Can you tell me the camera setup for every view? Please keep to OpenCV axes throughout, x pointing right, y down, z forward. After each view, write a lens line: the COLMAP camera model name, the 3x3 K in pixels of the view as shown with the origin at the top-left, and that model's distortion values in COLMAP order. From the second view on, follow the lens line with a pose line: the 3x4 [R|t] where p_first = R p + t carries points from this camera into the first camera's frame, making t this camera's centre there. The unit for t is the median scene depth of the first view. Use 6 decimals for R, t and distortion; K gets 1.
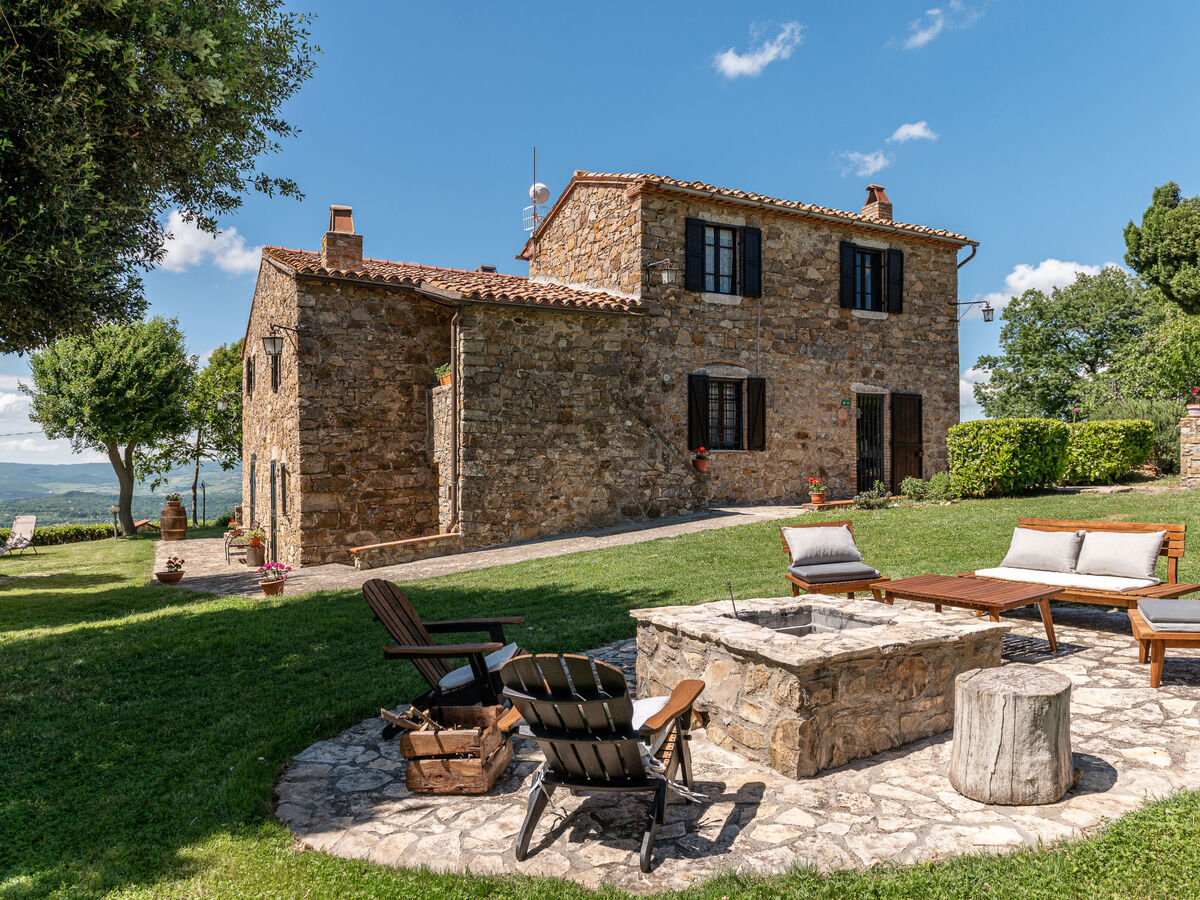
lens RADIAL K [[919.6, 0, 594.5], [0, 919.6, 452.4], [0, 0, 1]] dist [0.034947, -0.070302]
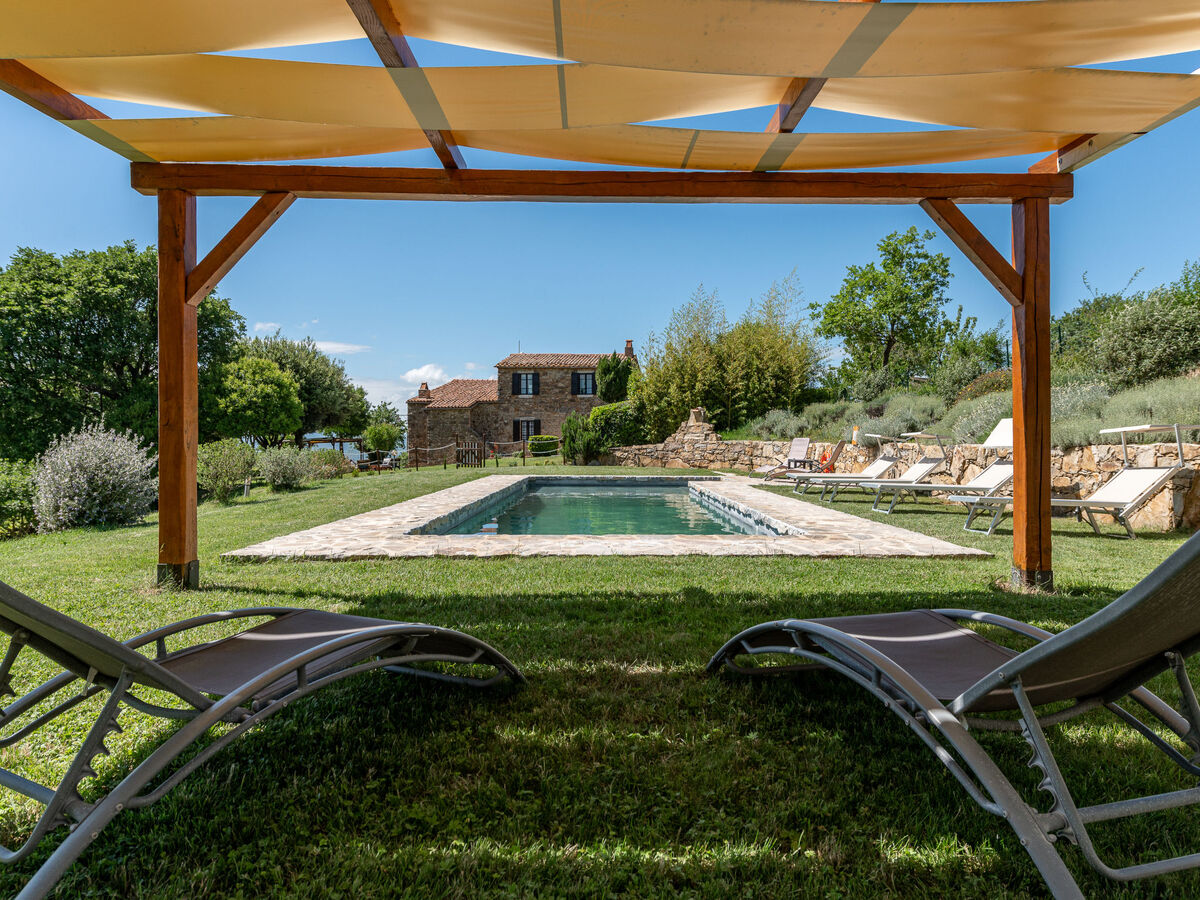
lens RADIAL K [[747.9, 0, 600.0], [0, 747.9, 450.0], [0, 0, 1]] dist [0.024125, -0.000405]
pose [[0.792833, 0.015237, -0.609248, 1.960234], [0.009161, 0.999277, 0.036912, -0.070253], [0.609370, -0.034846, 0.792120, -0.953123]]
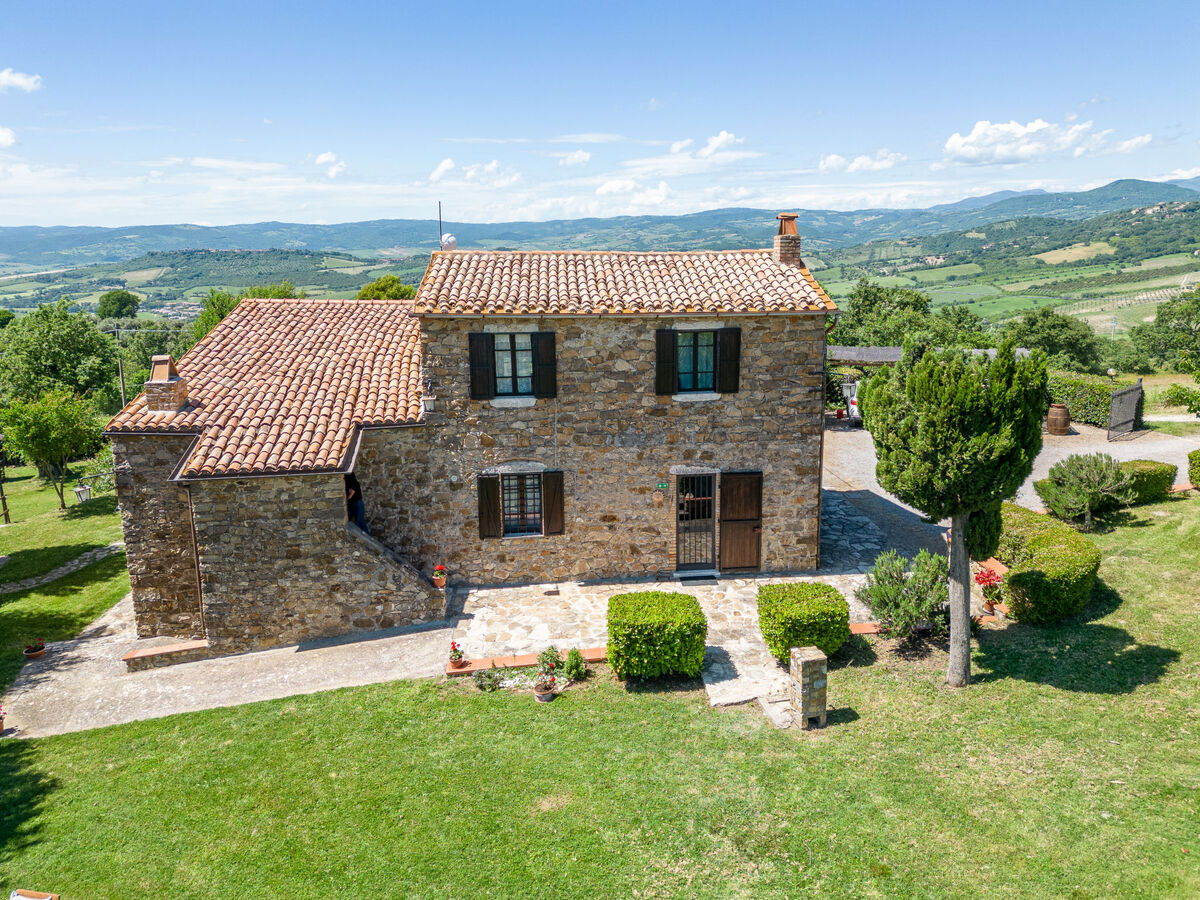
lens RADIAL K [[864.1, 0, 605.0], [0, 864.1, 402.5], [0, 0, 1]] dist [0.082075, -0.004842]
pose [[0.916643, 0.069244, -0.393663, 0.628178], [0.019646, 0.975885, 0.217401, -0.380463], [0.399223, -0.207013, 0.893178, 0.136686]]
